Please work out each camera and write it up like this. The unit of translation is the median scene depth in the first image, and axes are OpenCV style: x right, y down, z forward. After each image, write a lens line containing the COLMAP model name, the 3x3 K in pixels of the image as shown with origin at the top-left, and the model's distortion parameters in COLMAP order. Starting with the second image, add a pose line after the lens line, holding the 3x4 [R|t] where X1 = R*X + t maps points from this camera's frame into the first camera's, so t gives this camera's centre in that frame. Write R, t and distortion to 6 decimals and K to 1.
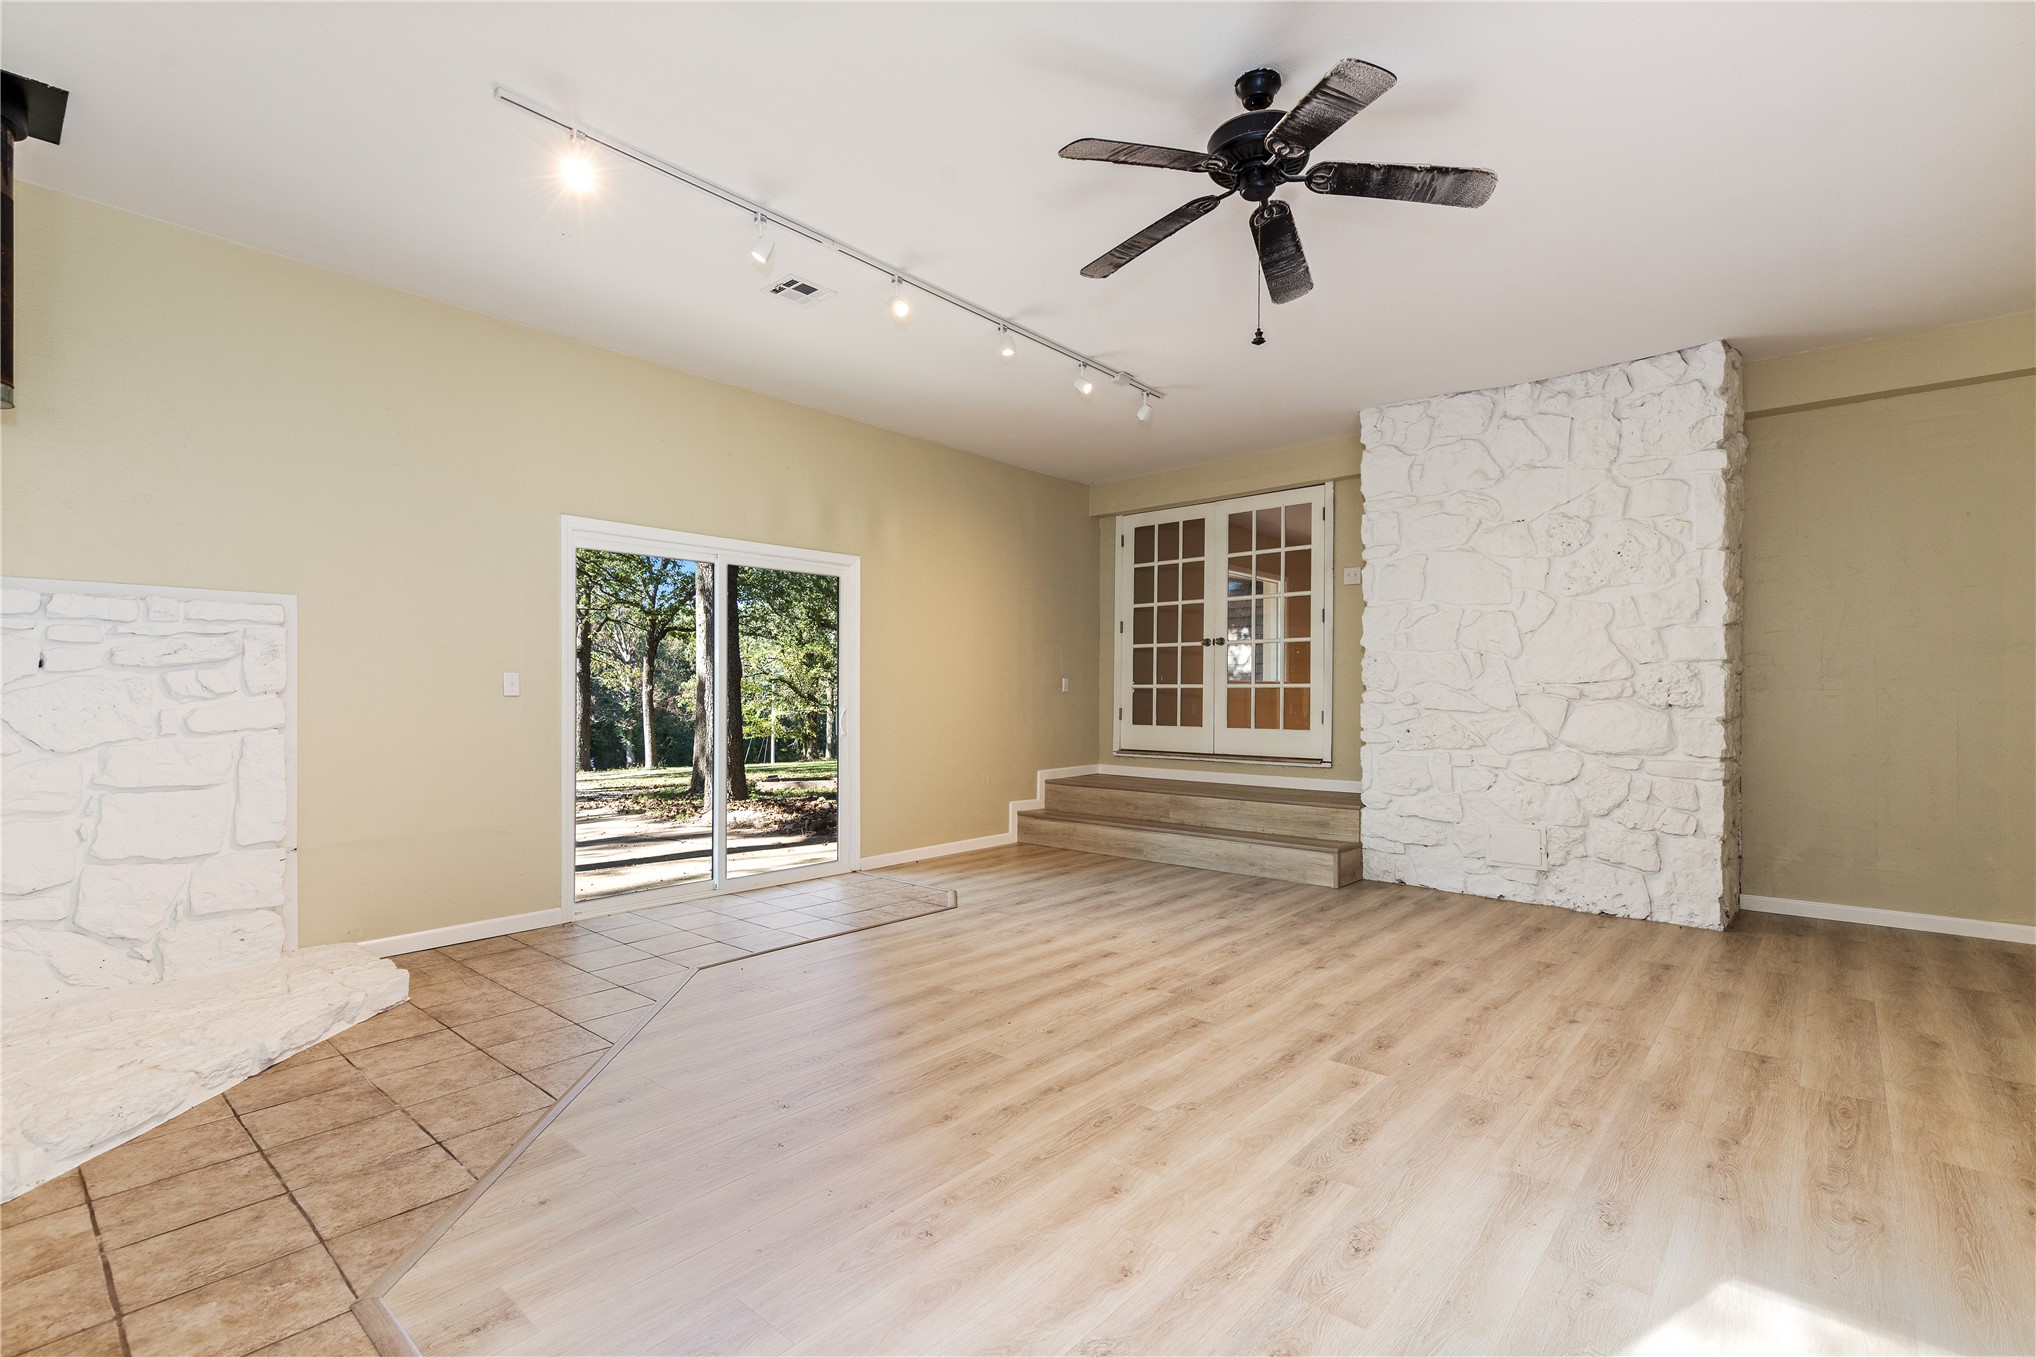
lens RADIAL K [[912.2, 0, 1058.5], [0, 912.2, 694.1], [0, 0, 1]] dist [0.016004, -0.000137]
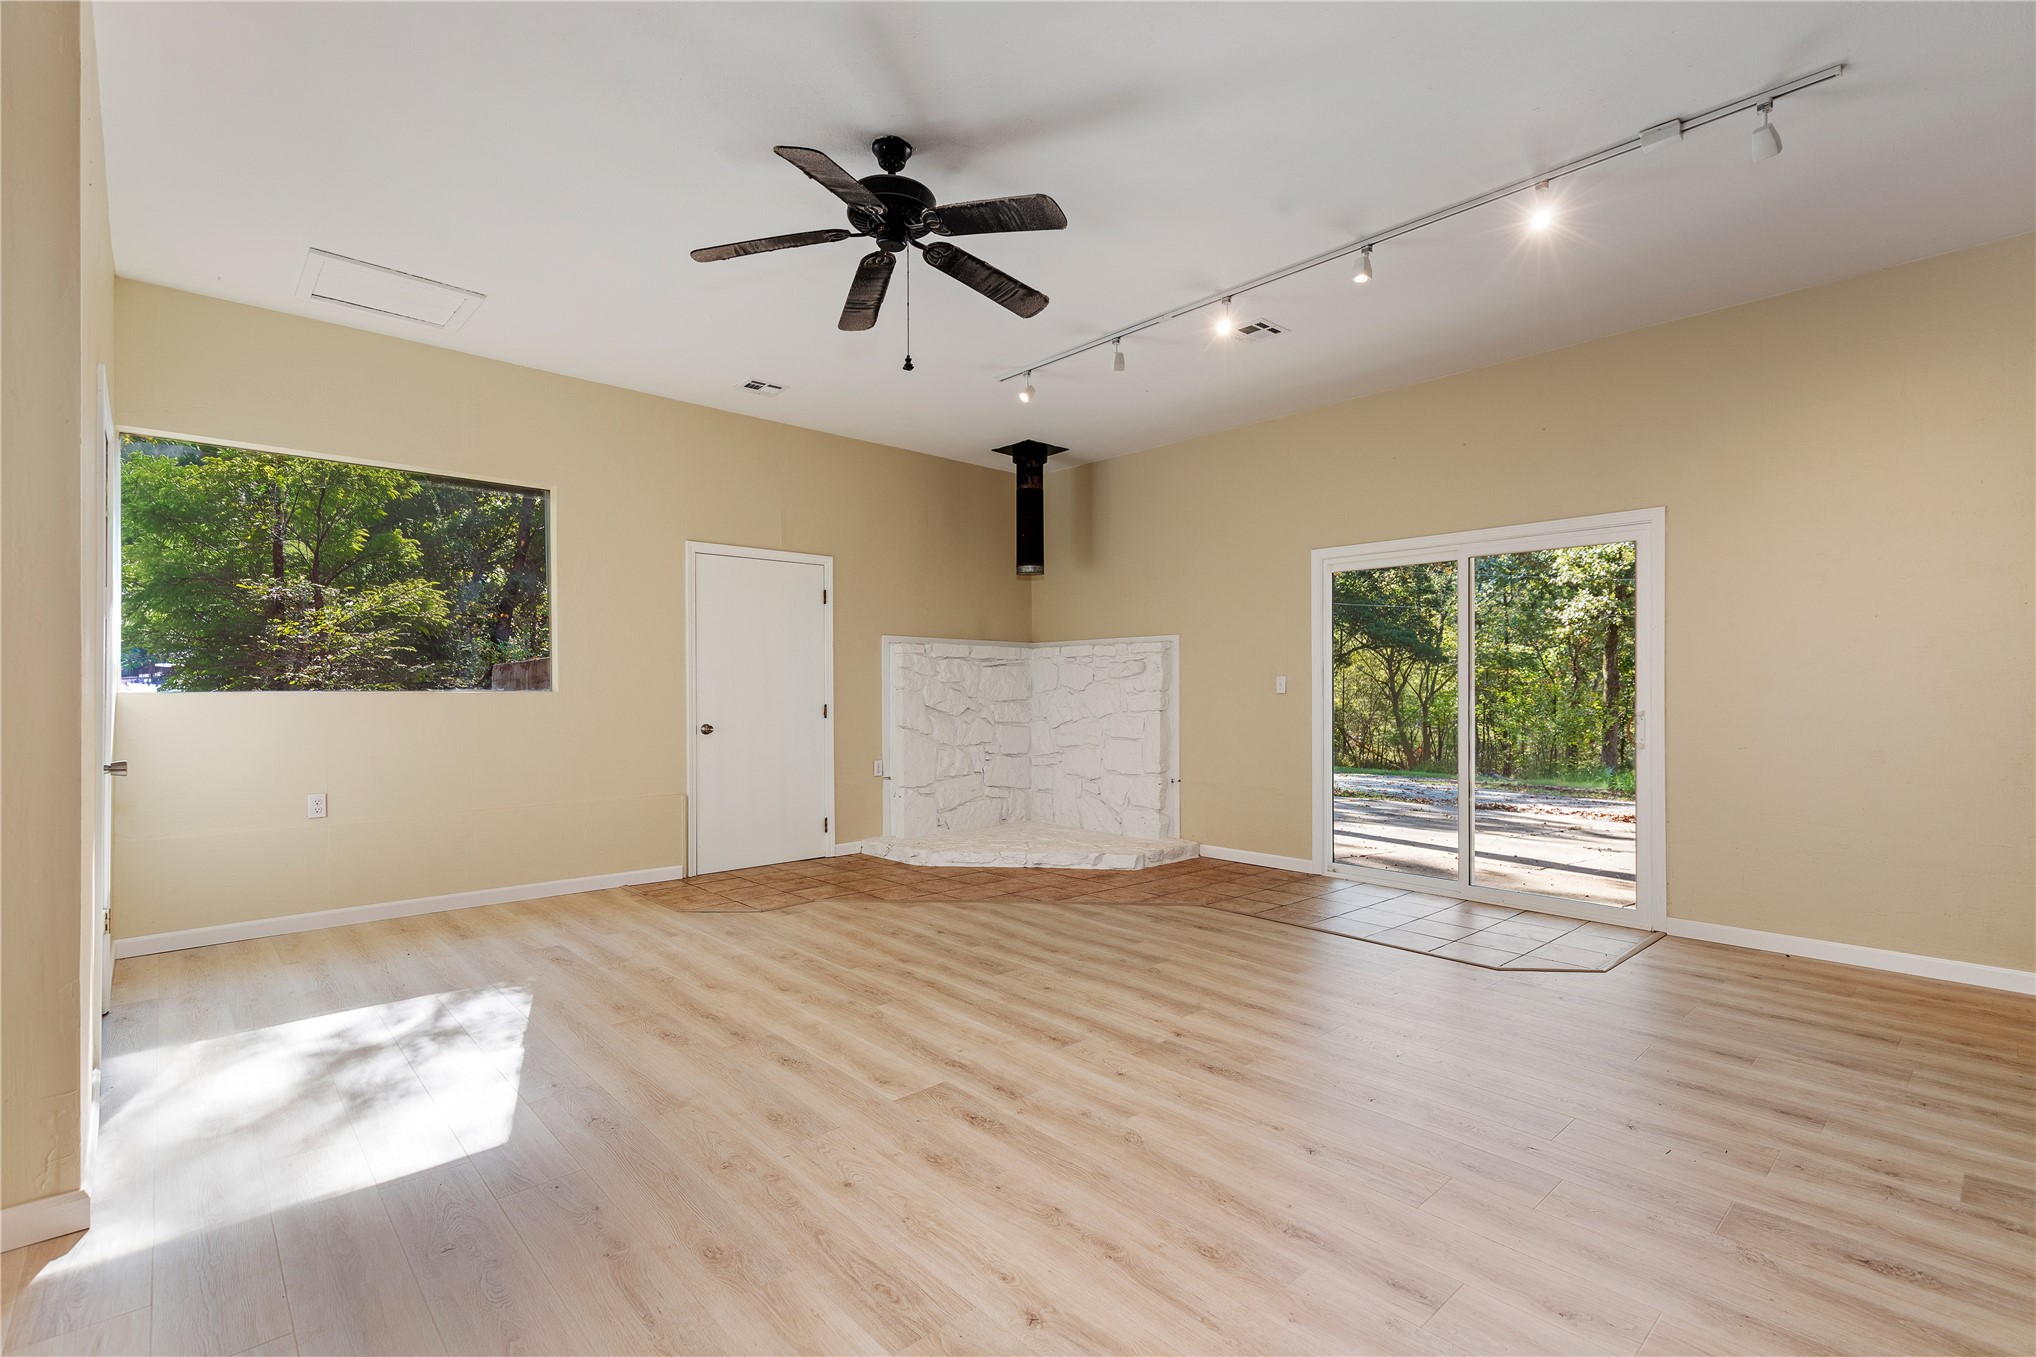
lens RADIAL K [[936.2, 0, 1018.4], [0, 936.2, 687.5], [0, 0, 1]] dist [0.015641, -0.004972]
pose [[-0.130765, -0.004834, -0.991402, 1.042725], [-0.003013, 0.999985, -0.004478, 0.002294], [0.991409, 0.002401, -0.130777, 1.013499]]
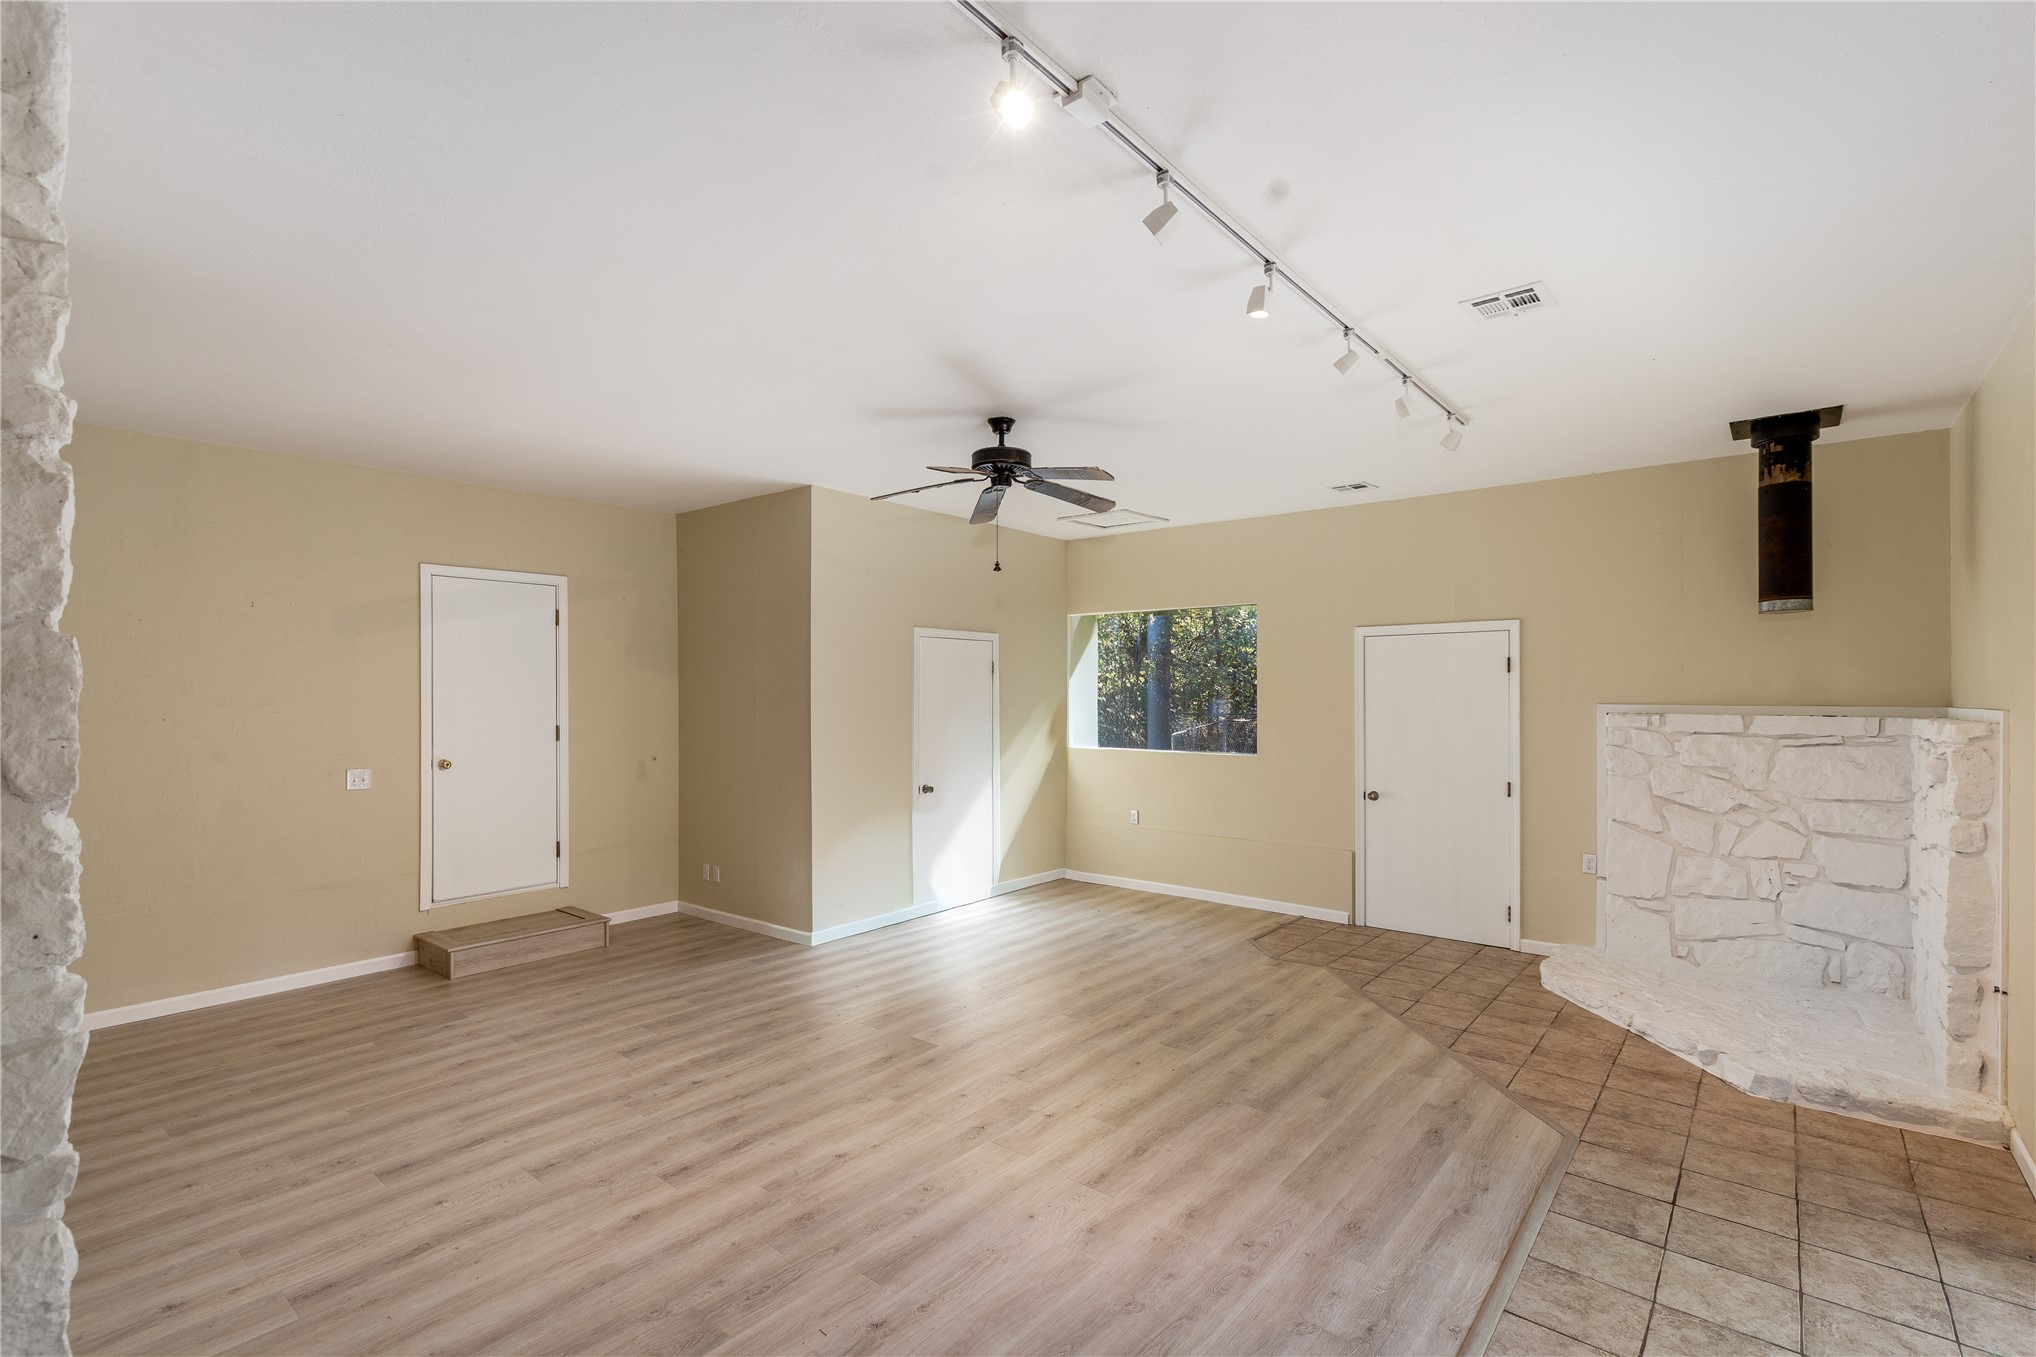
lens RADIAL K [[936.2, 0, 1018.4], [0, 936.2, 687.5], [0, 0, 1]] dist [0.015641, -0.004972]
pose [[-0.999997, -0.001151, 0.002081, 0.141094], [-0.001156, 0.999997, -0.002318, -0.138361], [-0.002078, -0.002320, -0.999995, 2.101992]]
